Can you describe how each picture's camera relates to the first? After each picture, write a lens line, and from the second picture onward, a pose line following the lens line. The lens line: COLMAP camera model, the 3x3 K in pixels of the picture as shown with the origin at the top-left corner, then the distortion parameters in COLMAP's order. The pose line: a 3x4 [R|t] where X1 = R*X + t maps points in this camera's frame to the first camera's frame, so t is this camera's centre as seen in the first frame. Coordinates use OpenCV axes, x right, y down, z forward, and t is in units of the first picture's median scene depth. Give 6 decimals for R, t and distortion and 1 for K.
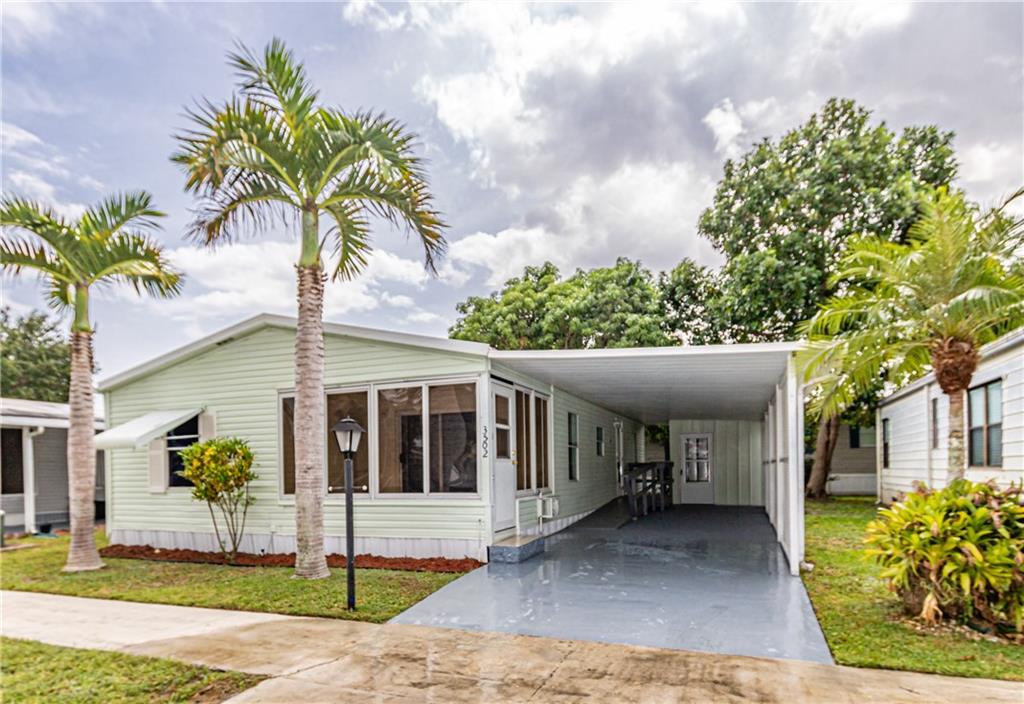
lens RADIAL K [[625.0, 0, 484.0], [0, 625.0, 459.1], [0, 0, 1]] dist [0.003798, 0.002524]
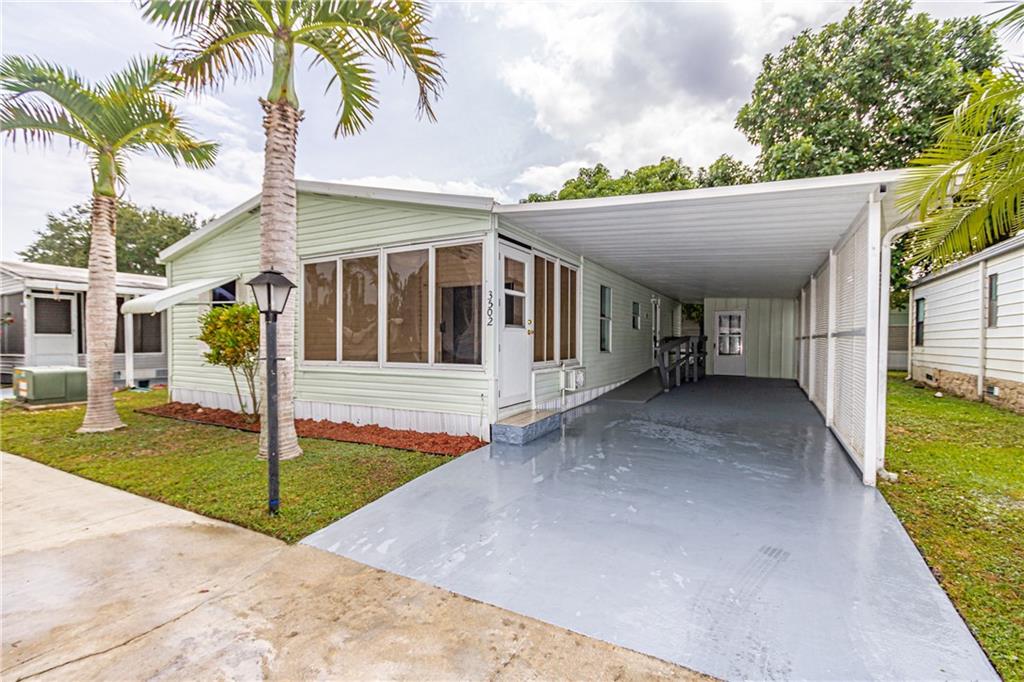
lens RADIAL K [[463.0, 0, 512.0], [0, 463.0, 341.0], [0, 0, 1]] dist [0.002432, -0.000100]
pose [[0.994361, 0.019043, -0.104322, 0.090918], [-0.017127, 0.999668, 0.019234, 0.005348], [0.104653, -0.017339, 0.994358, 0.298337]]
